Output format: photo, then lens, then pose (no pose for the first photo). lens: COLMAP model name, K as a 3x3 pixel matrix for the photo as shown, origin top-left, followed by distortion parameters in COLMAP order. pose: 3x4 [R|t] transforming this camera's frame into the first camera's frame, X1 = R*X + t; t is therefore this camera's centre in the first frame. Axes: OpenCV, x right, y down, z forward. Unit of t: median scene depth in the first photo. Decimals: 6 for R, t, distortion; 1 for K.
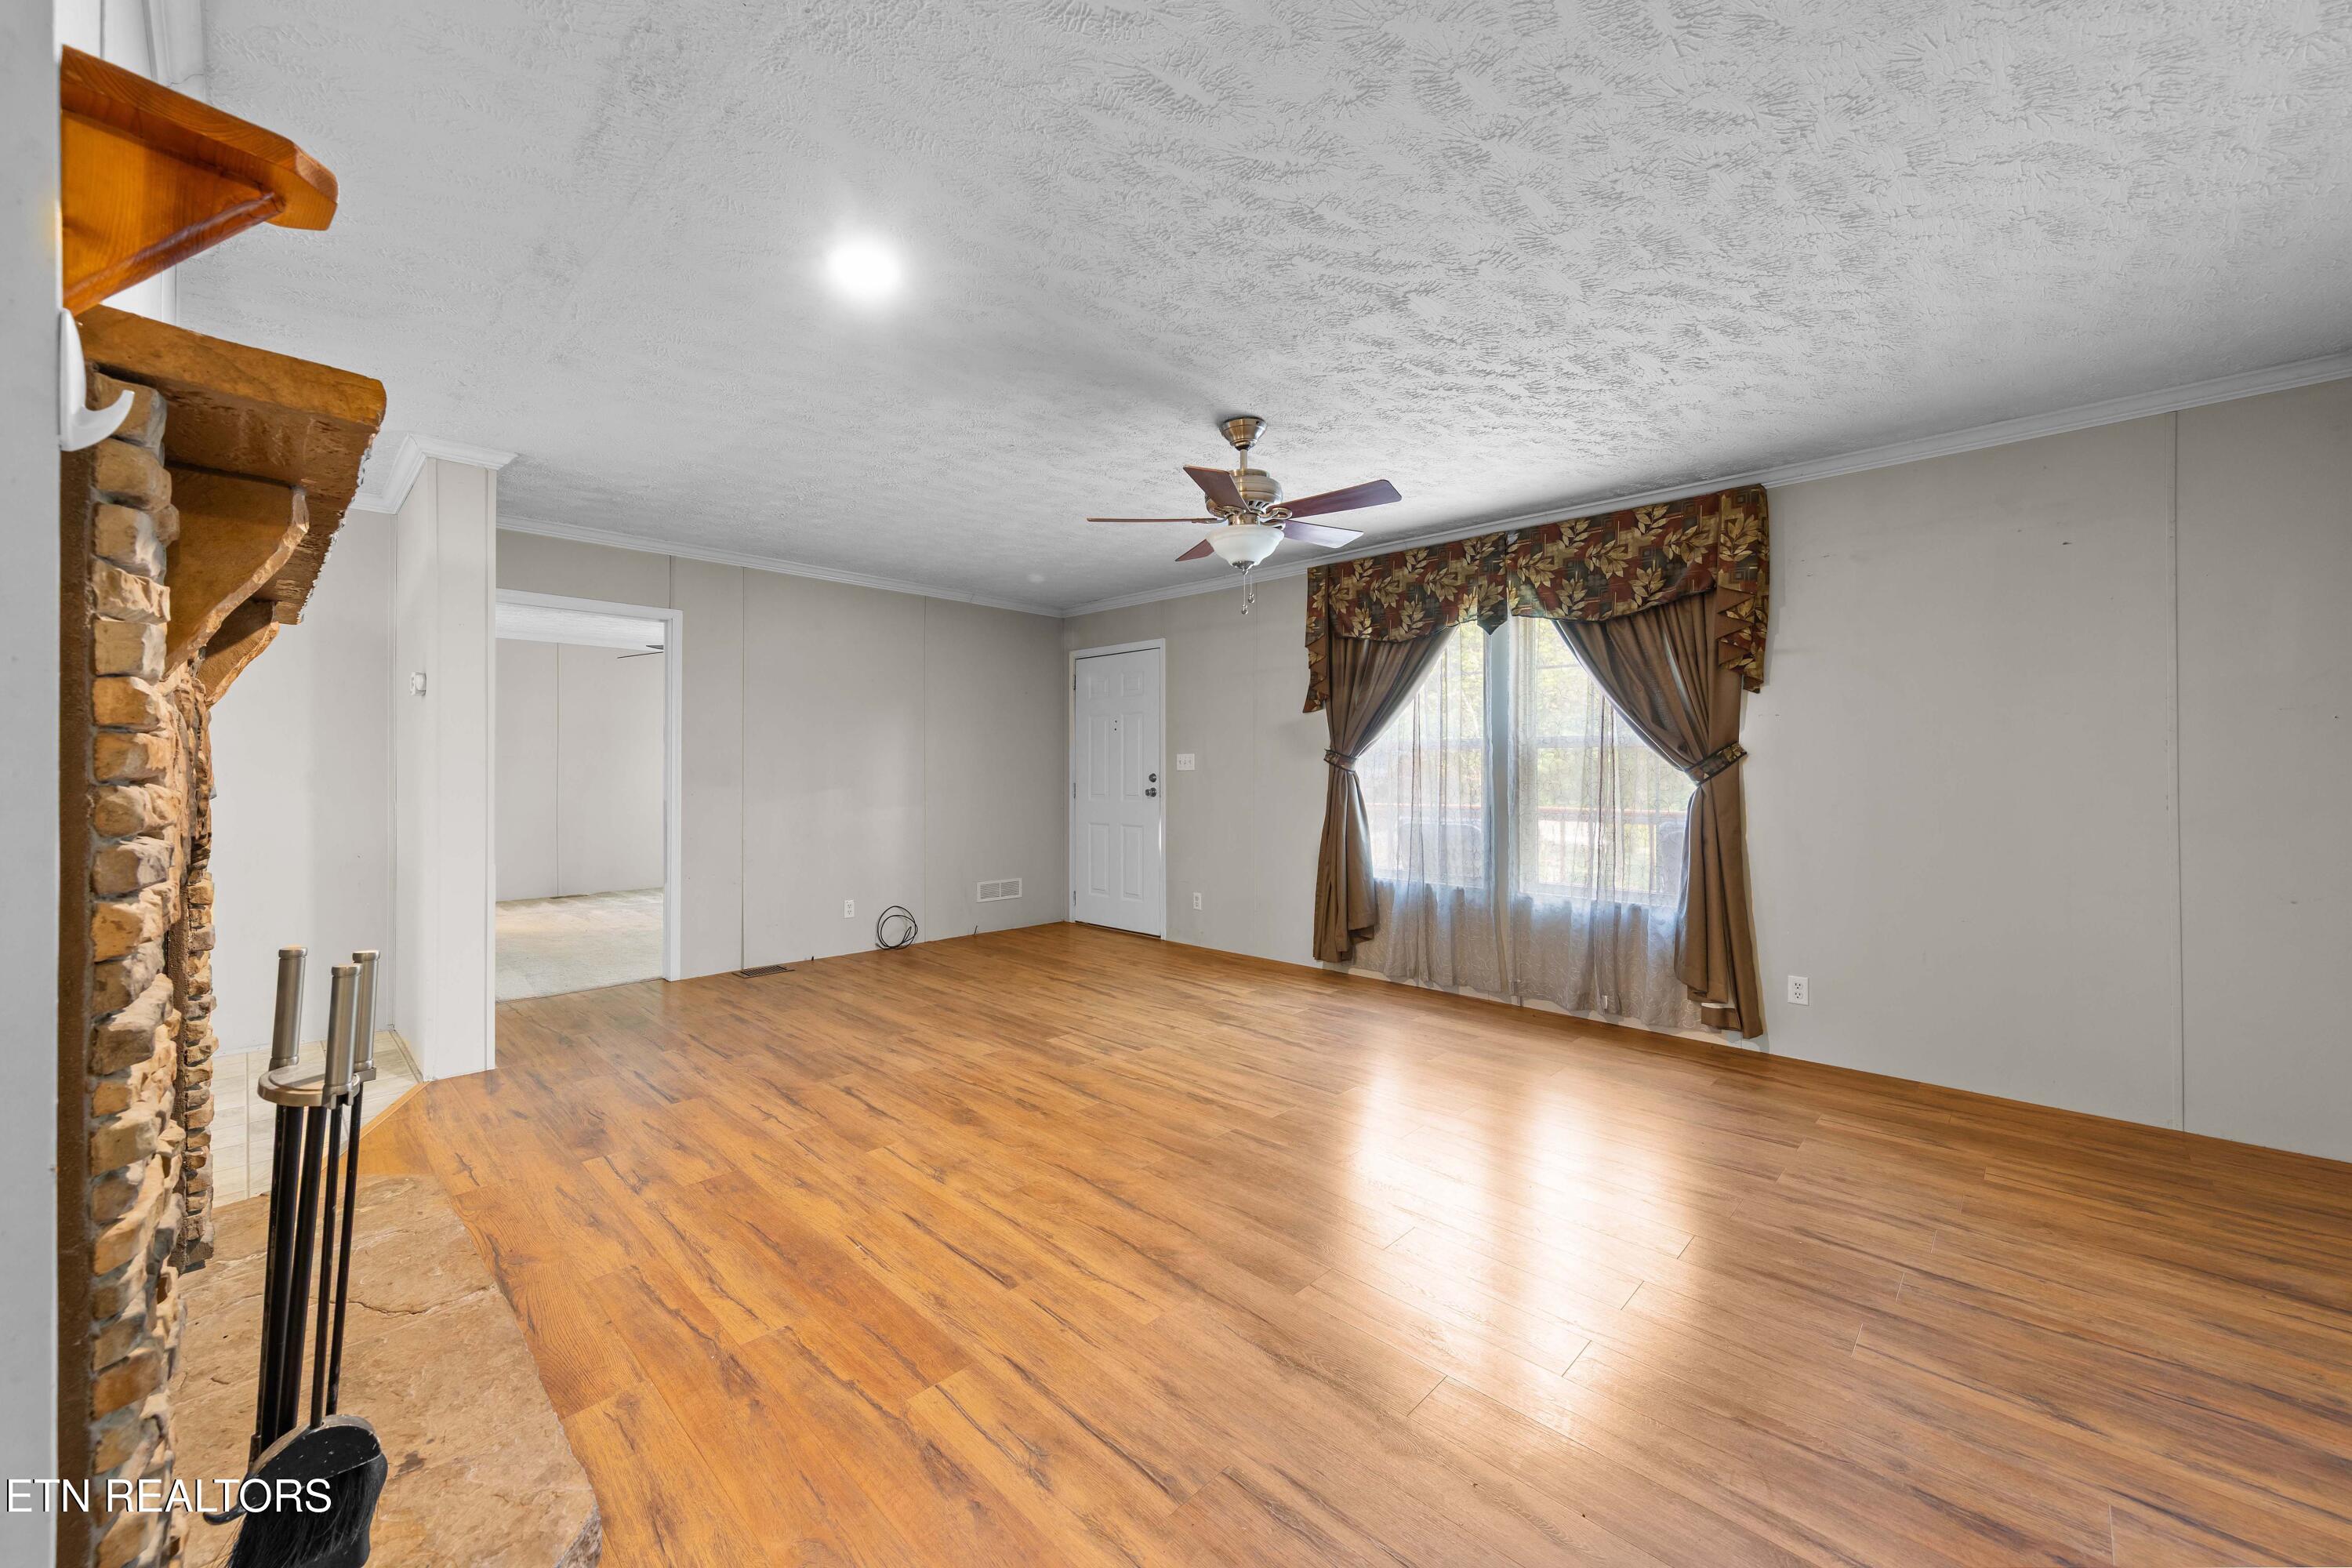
lens RADIAL K [[902.0, 0, 1154.3], [0, 902.0, 770.2], [0, 0, 1]] dist [0.010910, -0.000289]
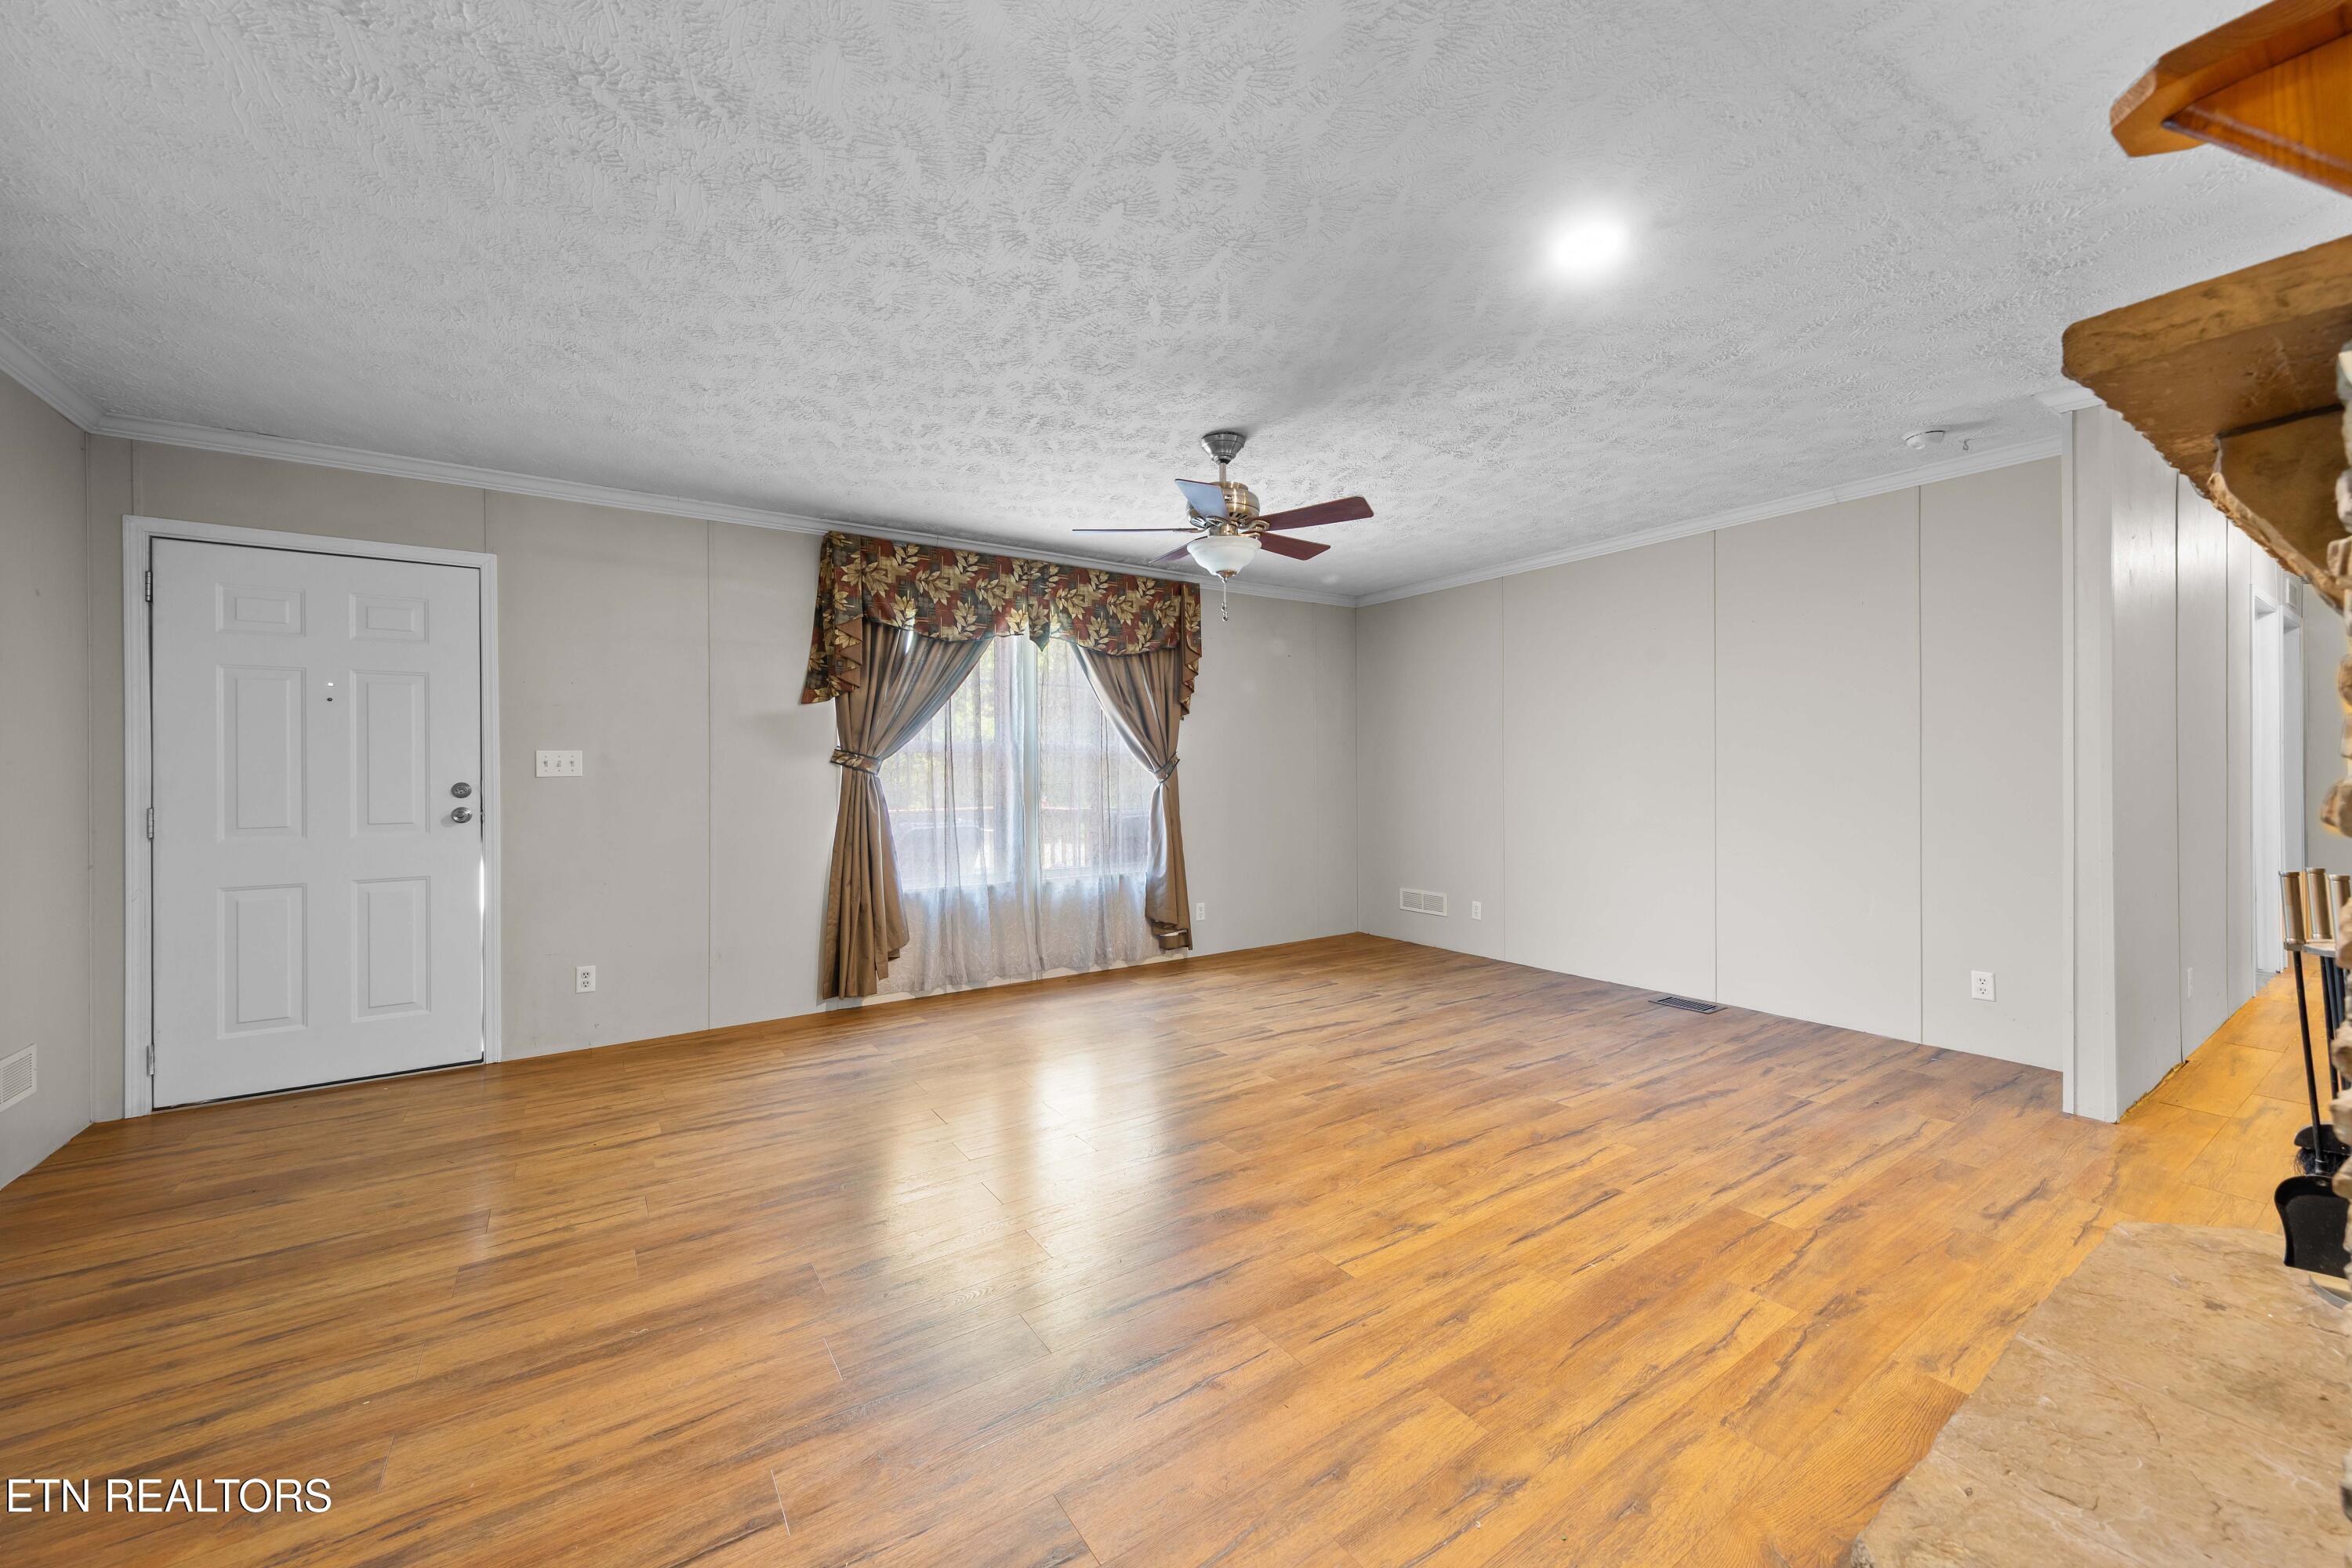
lens RADIAL K [[902.0, 0, 1154.3], [0, 902.0, 770.2], [0, 0, 1]] dist [0.010910, -0.000289]
pose [[0.190708, 0.001469, 0.981646, -0.813023], [0.008990, 0.999954, -0.003243, 0.002613], [-0.981606, 0.009443, 0.190686, 0.760387]]
